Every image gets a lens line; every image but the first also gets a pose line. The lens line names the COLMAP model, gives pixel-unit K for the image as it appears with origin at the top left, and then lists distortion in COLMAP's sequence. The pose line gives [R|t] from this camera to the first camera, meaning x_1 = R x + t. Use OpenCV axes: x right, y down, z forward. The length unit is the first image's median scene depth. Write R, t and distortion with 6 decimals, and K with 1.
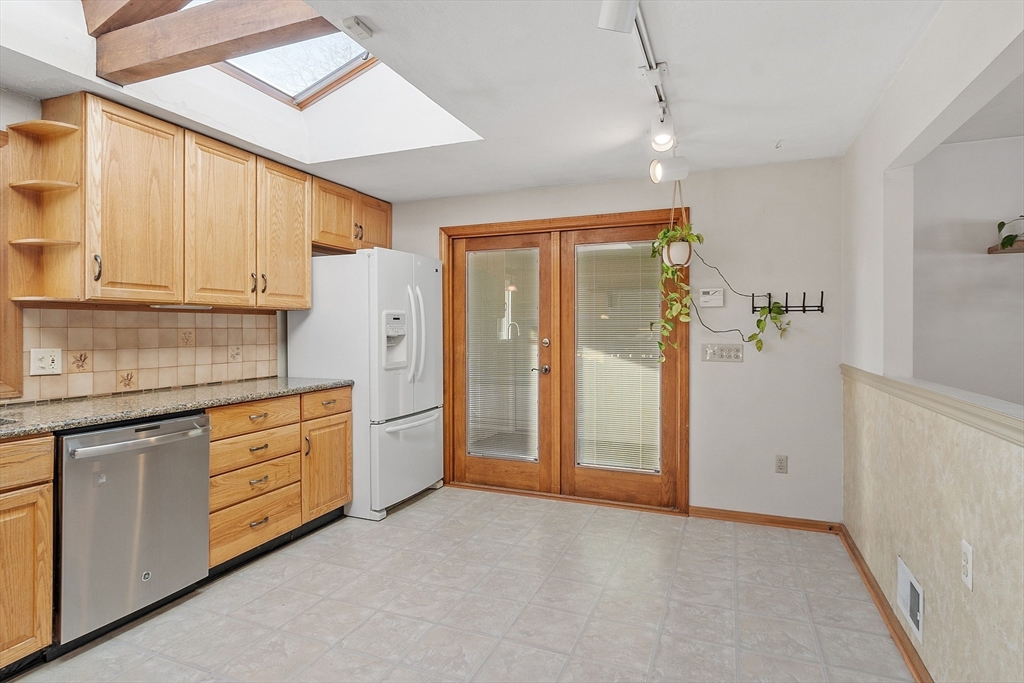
lens RADIAL K [[541.0, 0, 515.6], [0, 541.0, 325.8], [0, 0, 1]] dist [0.002288, 0.000231]
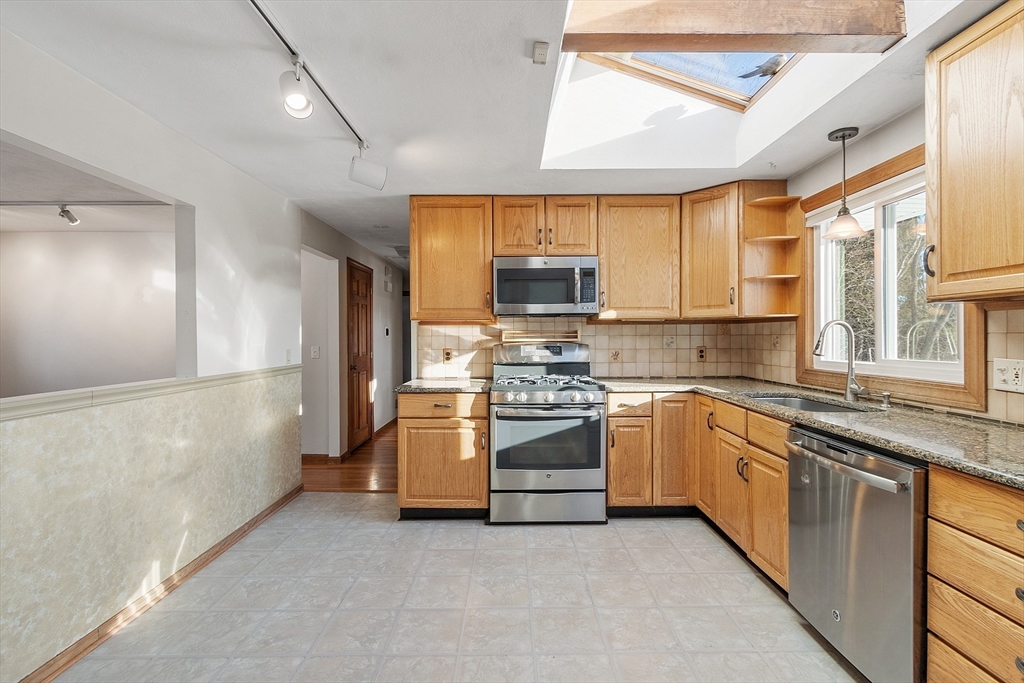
lens RADIAL K [[450.0, 0, 508.0], [0, 450.0, 335.7], [0, 0, 1]] dist [0.000144, -0.000446]
pose [[-0.933057, 0.003855, -0.359707, 0.058345], [0.007011, 0.999948, -0.007468, 0.005664], [0.359659, -0.009489, -0.933036, 1.087159]]
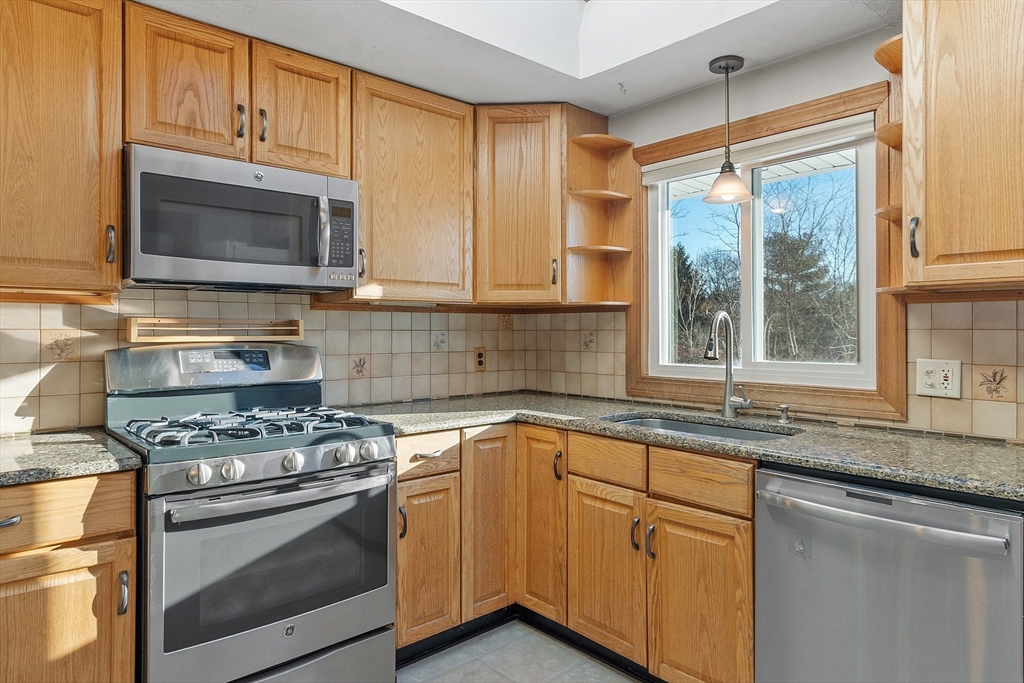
lens RADIAL K [[623.9, 0, 510.2], [0, 623.9, 327.6], [0, 0, 1]] dist [0.004487, 0.000834]
pose [[-0.456887, -0.004221, -0.889515, 0.087484], [0.005987, 0.999952, -0.007820, 0.002957], [0.889505, -0.008898, -0.456839, 0.703755]]
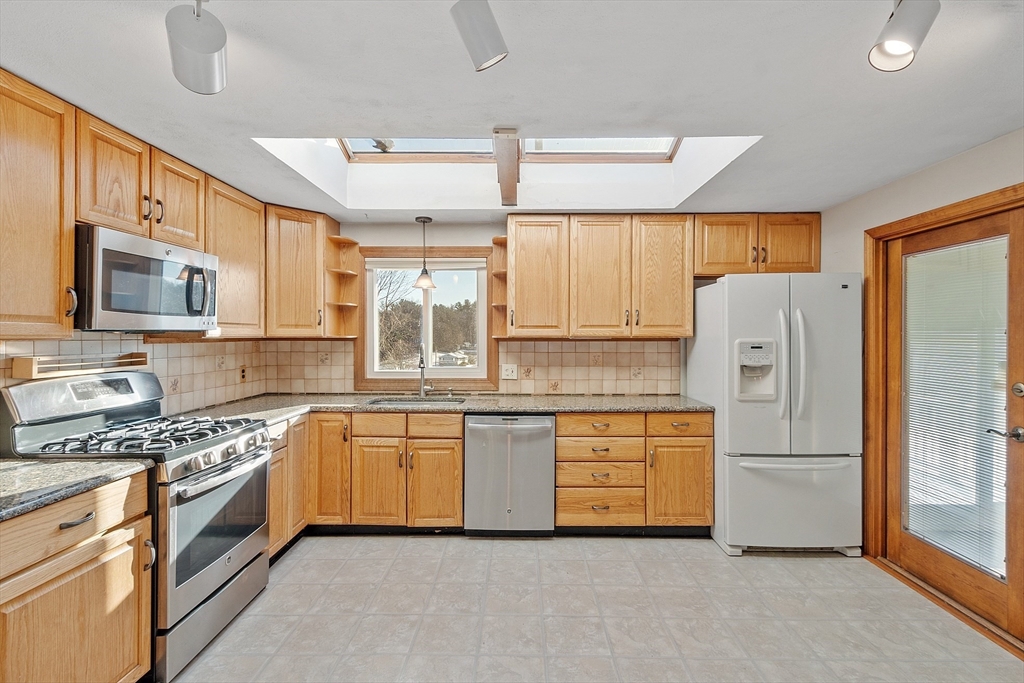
lens RADIAL K [[481.6, 0, 512.8], [0, 481.6, 330.1], [0, 0, 1]] dist [-0.000370, -0.000143]
pose [[0.350472, -0.008382, -0.936536, 0.476766], [0.004711, 0.999963, -0.007187, -0.045606], [0.936561, -0.001893, 0.350499, 0.372730]]
